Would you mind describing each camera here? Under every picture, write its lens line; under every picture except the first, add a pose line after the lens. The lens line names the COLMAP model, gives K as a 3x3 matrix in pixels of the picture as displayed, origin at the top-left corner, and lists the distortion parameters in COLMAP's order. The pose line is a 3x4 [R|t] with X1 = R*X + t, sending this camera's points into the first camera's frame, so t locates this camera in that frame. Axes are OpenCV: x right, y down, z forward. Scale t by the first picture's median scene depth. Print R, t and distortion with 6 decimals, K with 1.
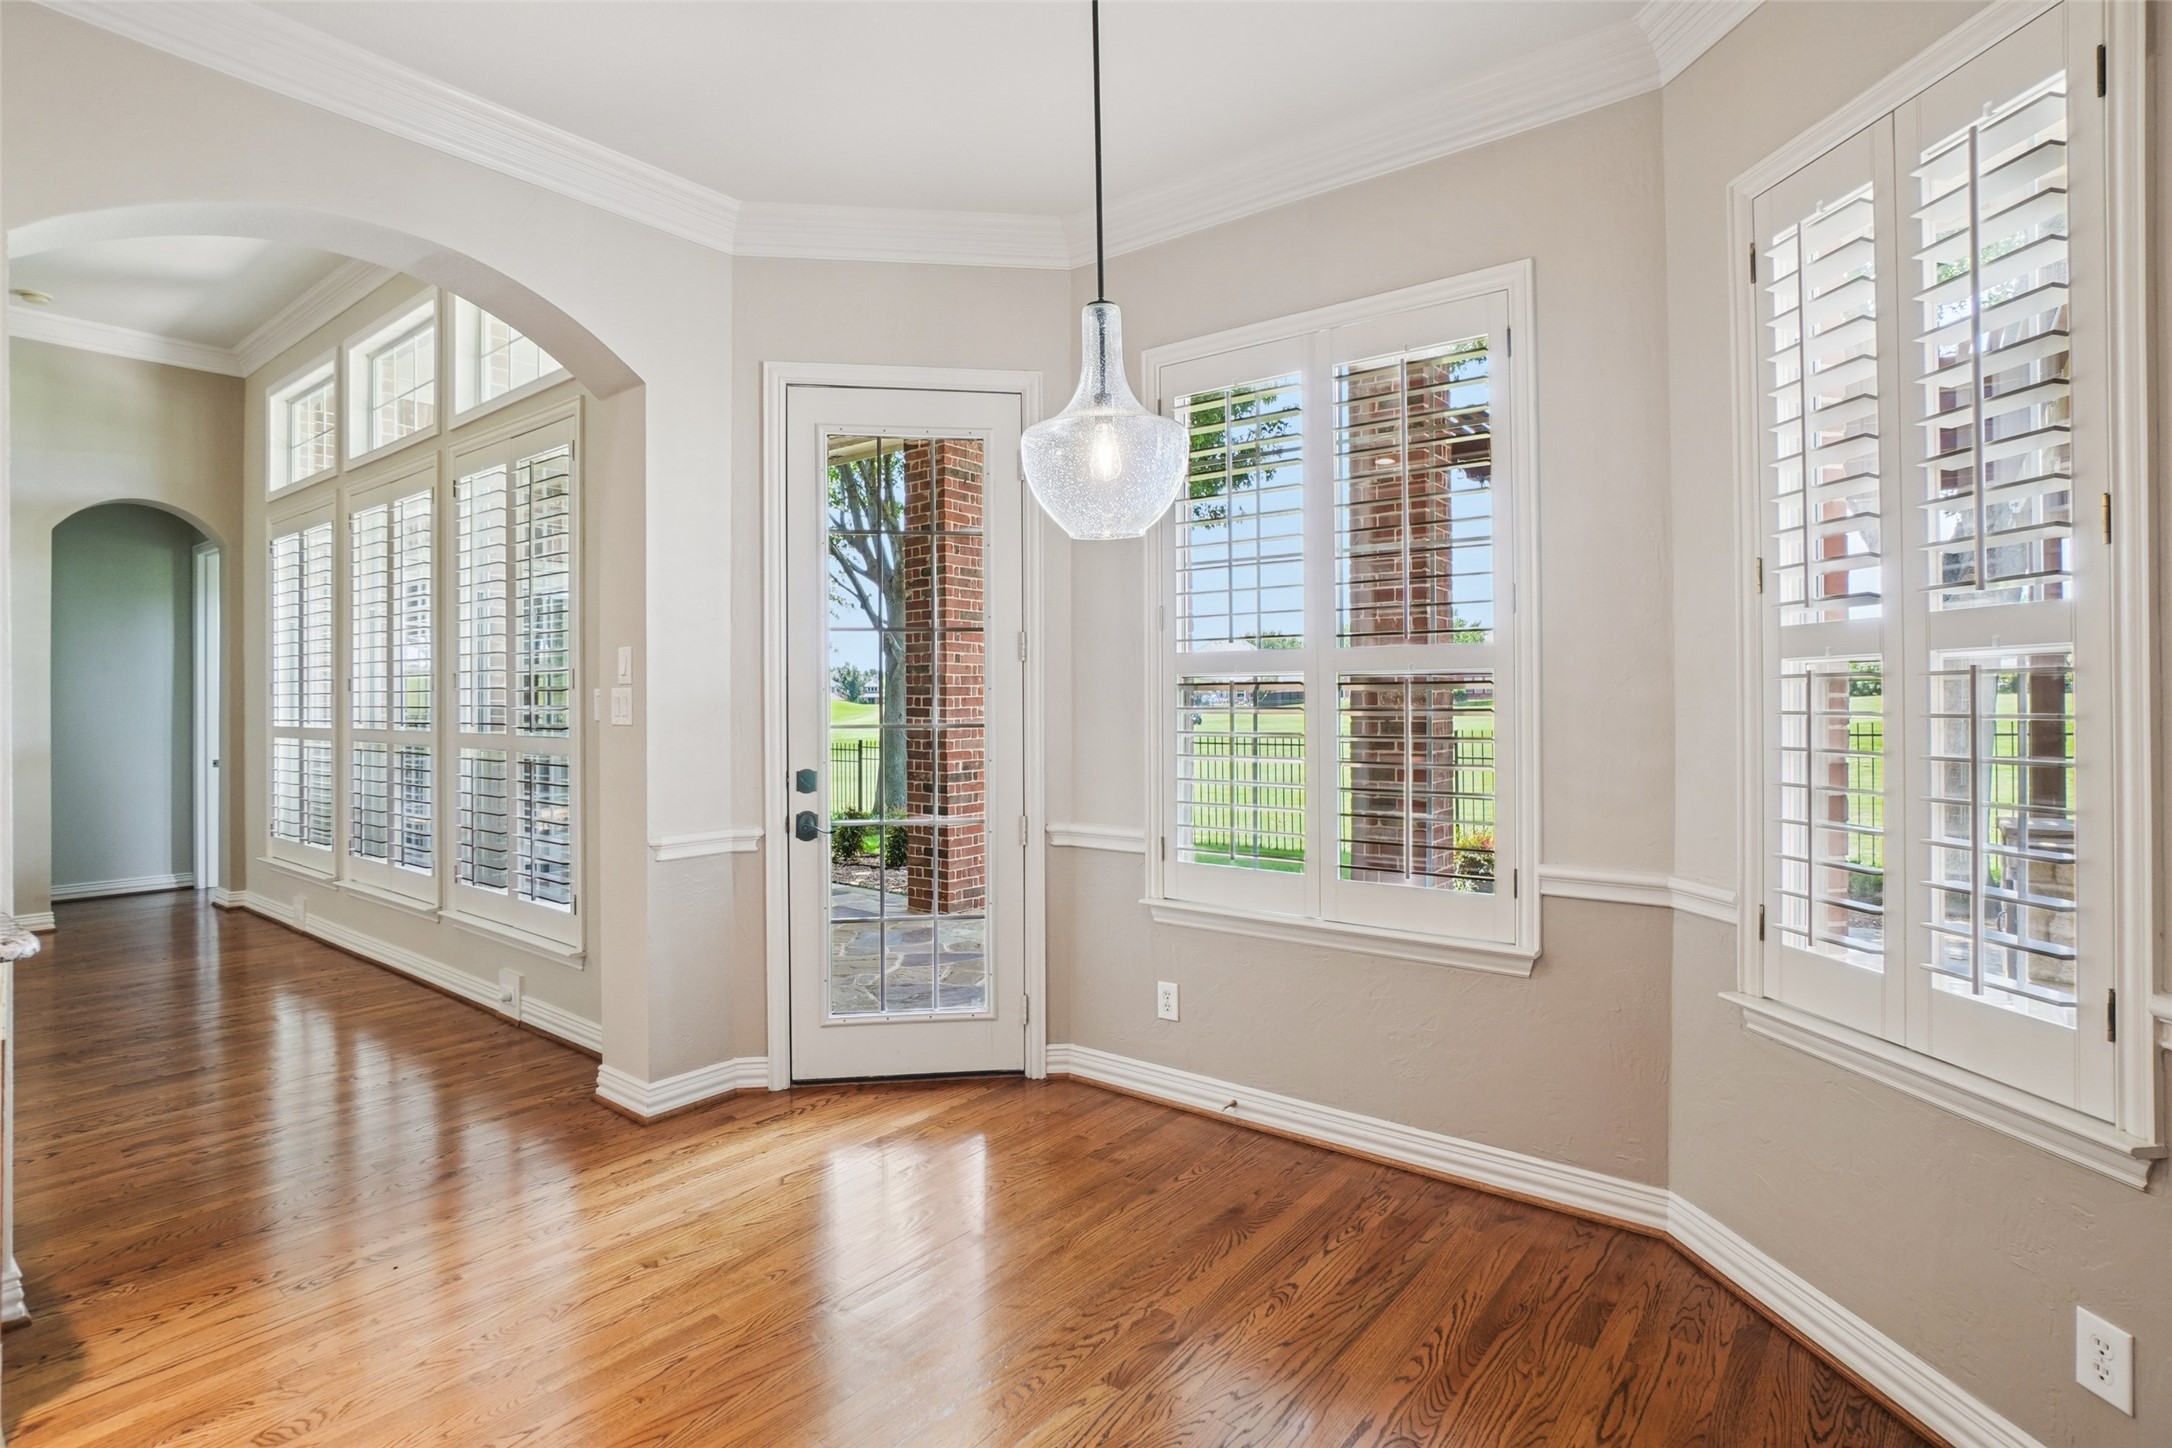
lens RADIAL K [[1090.3, 0, 1081.2], [0, 1090.3, 696.8], [0, 0, 1]] dist [-0.001890, 0.000501]
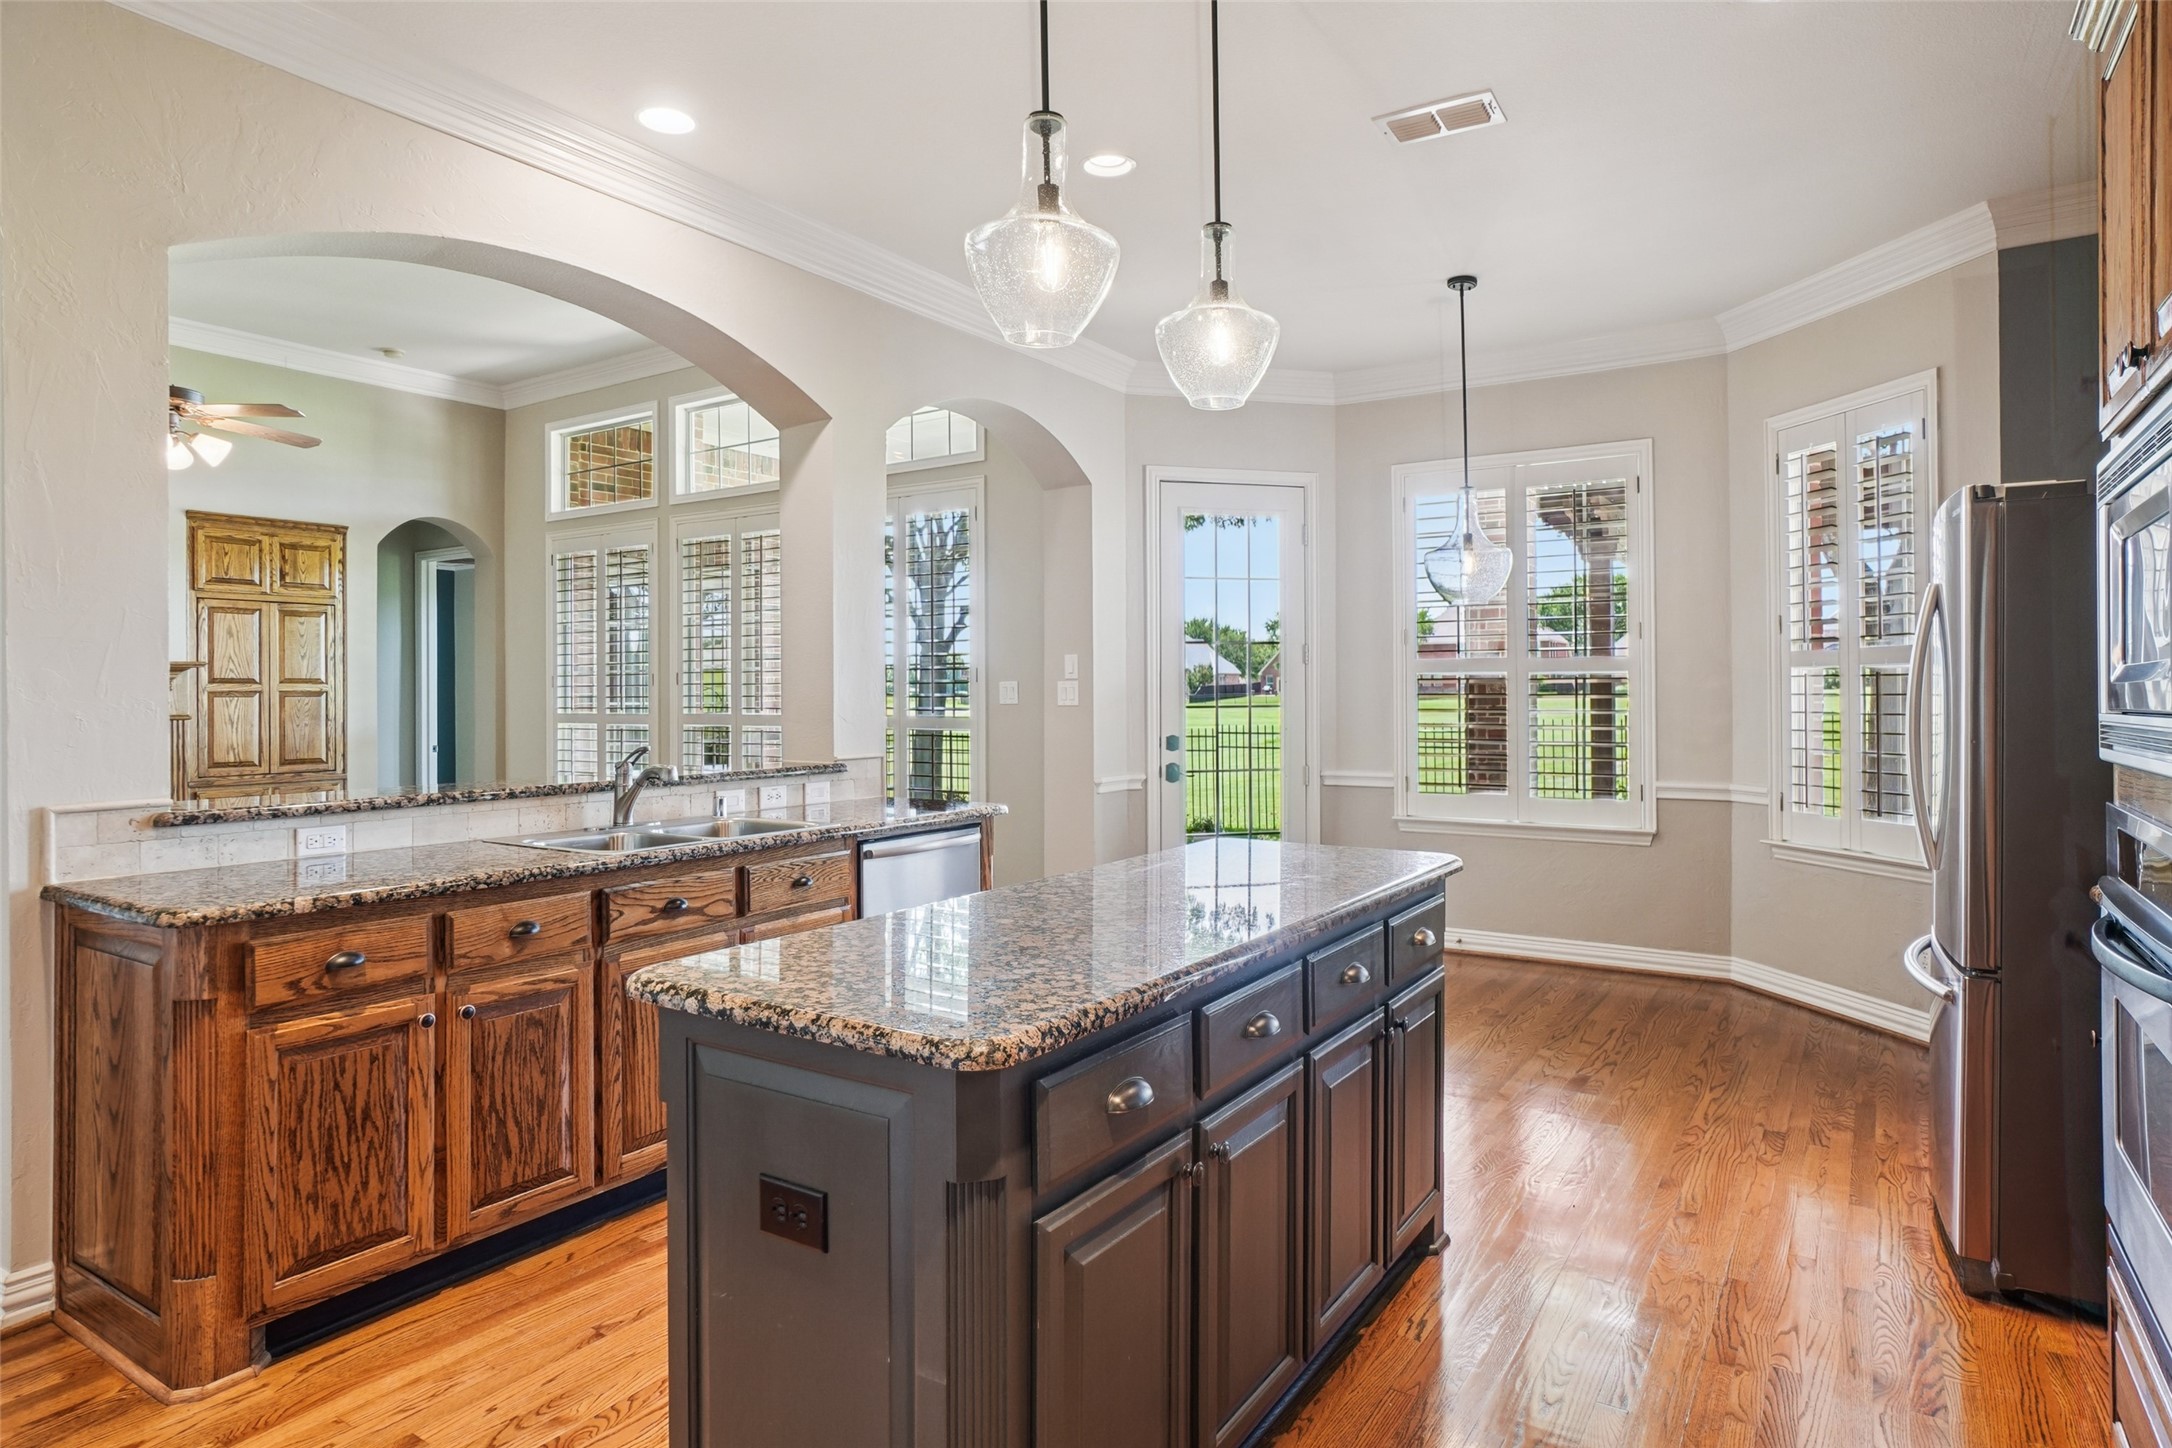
lens RADIAL K [[1203.0, 0, 1113.8], [0, 1203.0, 688.6], [0, 0, 1]] dist [-0.020715, -0.000716]
pose [[0.994071, -0.001573, 0.108725, -0.515080], [0.001209, 0.999993, 0.003415, -0.003358], [-0.108729, -0.003263, 0.994066, -0.646811]]
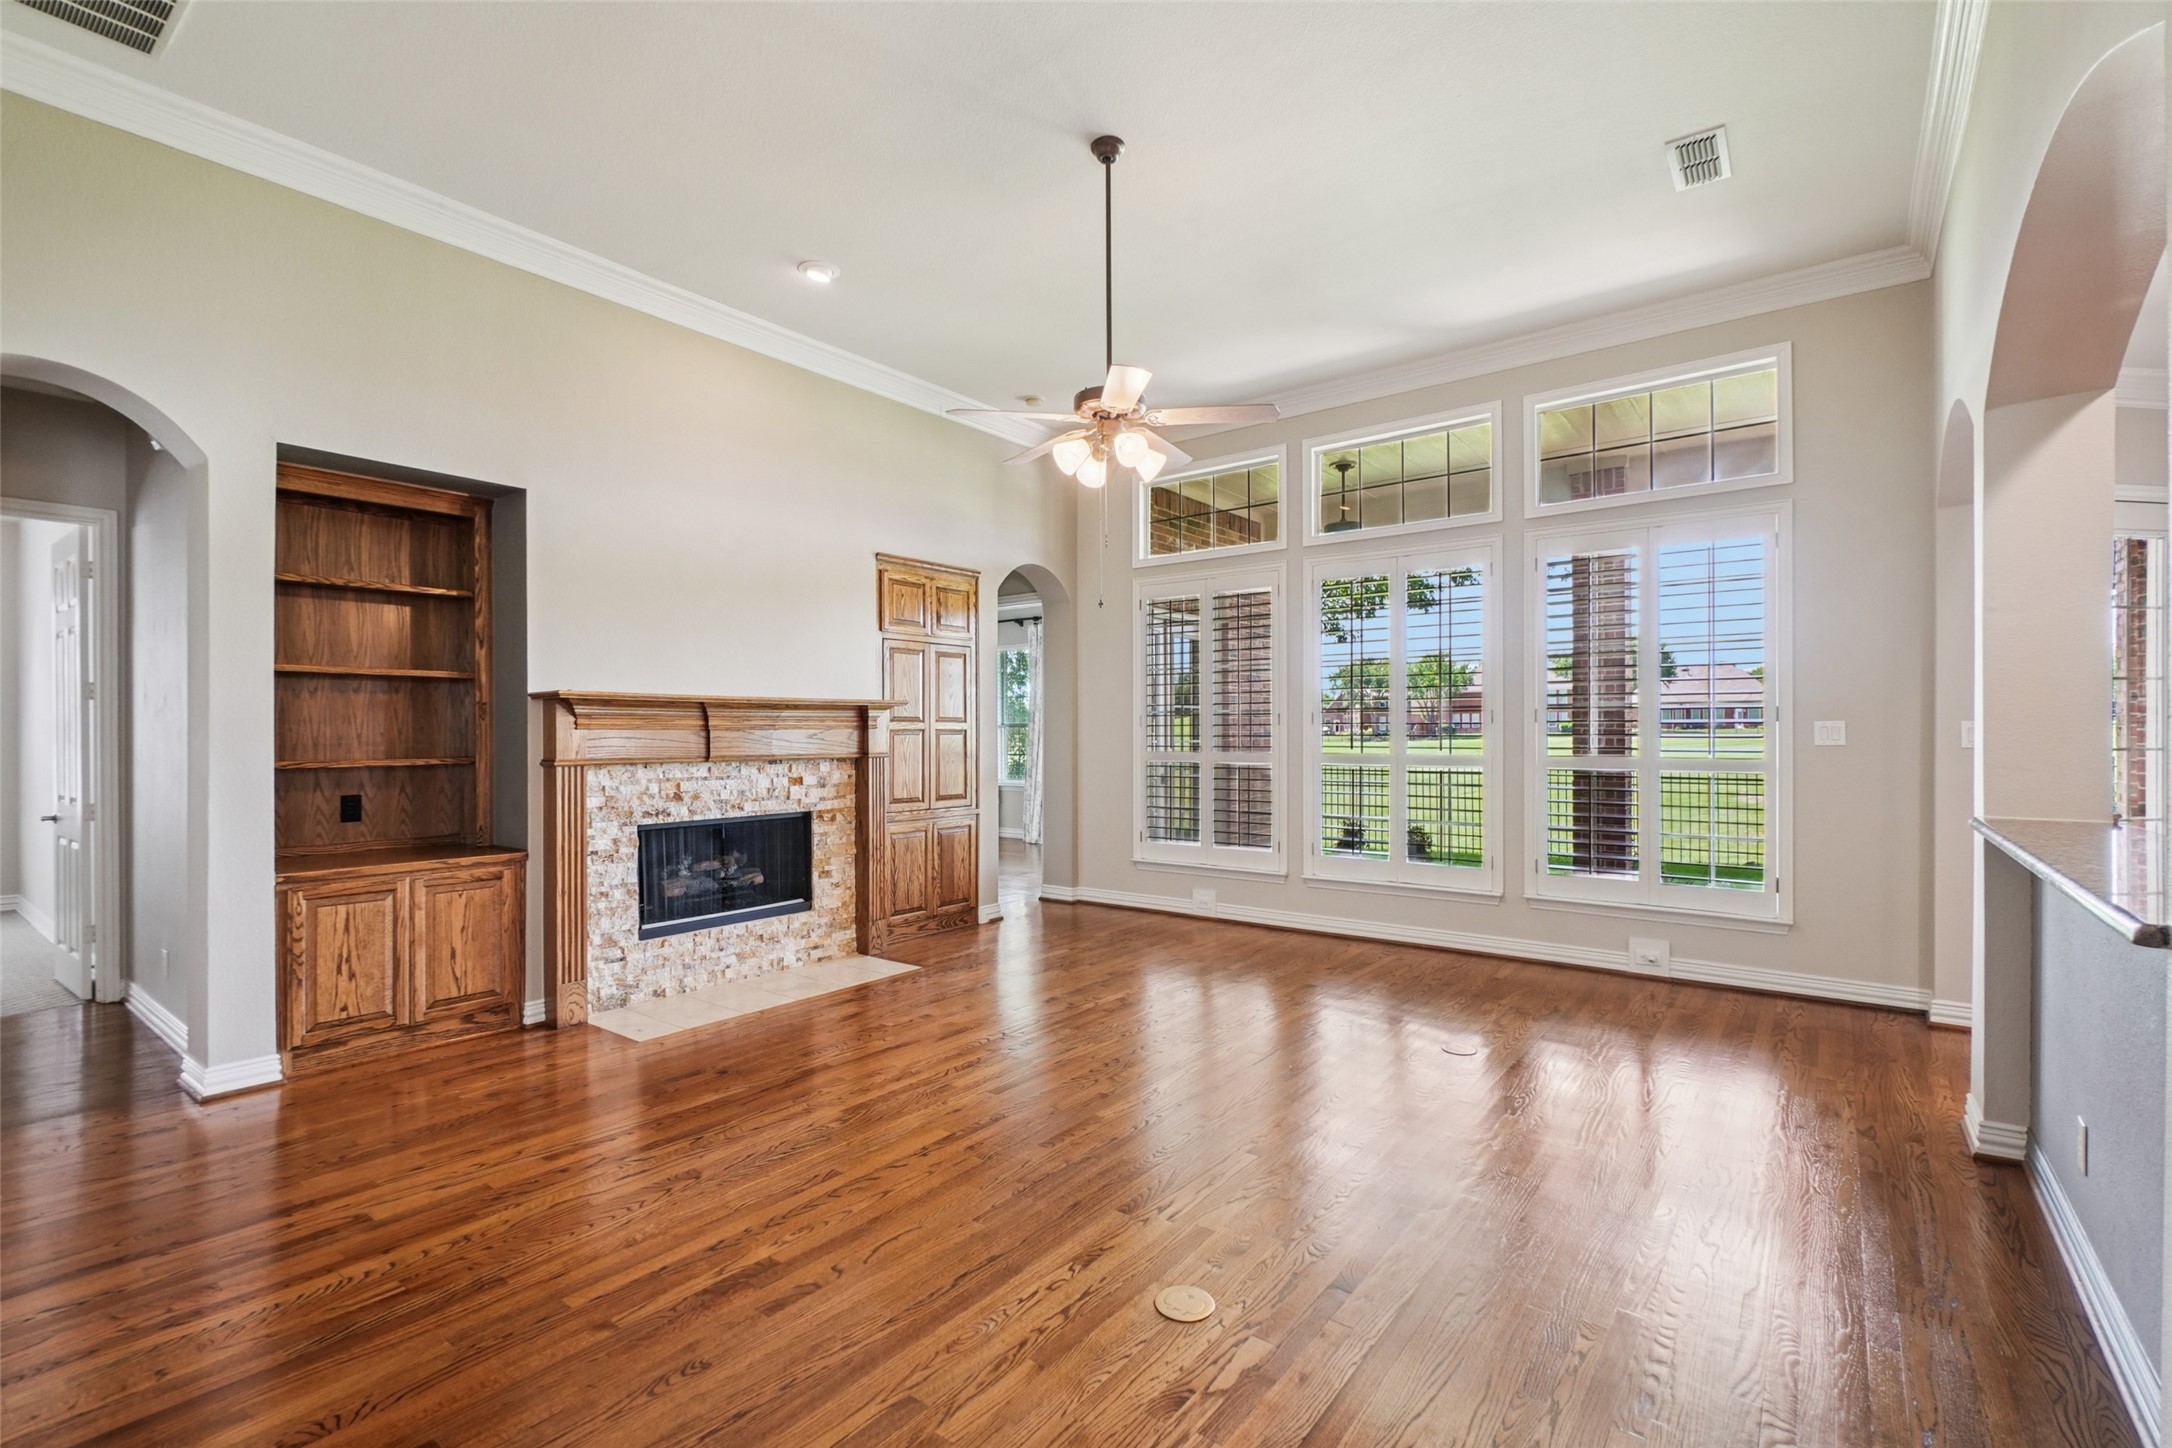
lens RADIAL K [[980.8, 0, 1089.3], [0, 980.8, 731.0], [0, 0, 1]] dist [0.001496, -0.000173]
pose [[0.999568, 0.001691, 0.029330, -1.533606], [-0.001807, 0.999991, 0.003909, 0.001962], [-0.029323, -0.003960, 0.999562, -0.193444]]
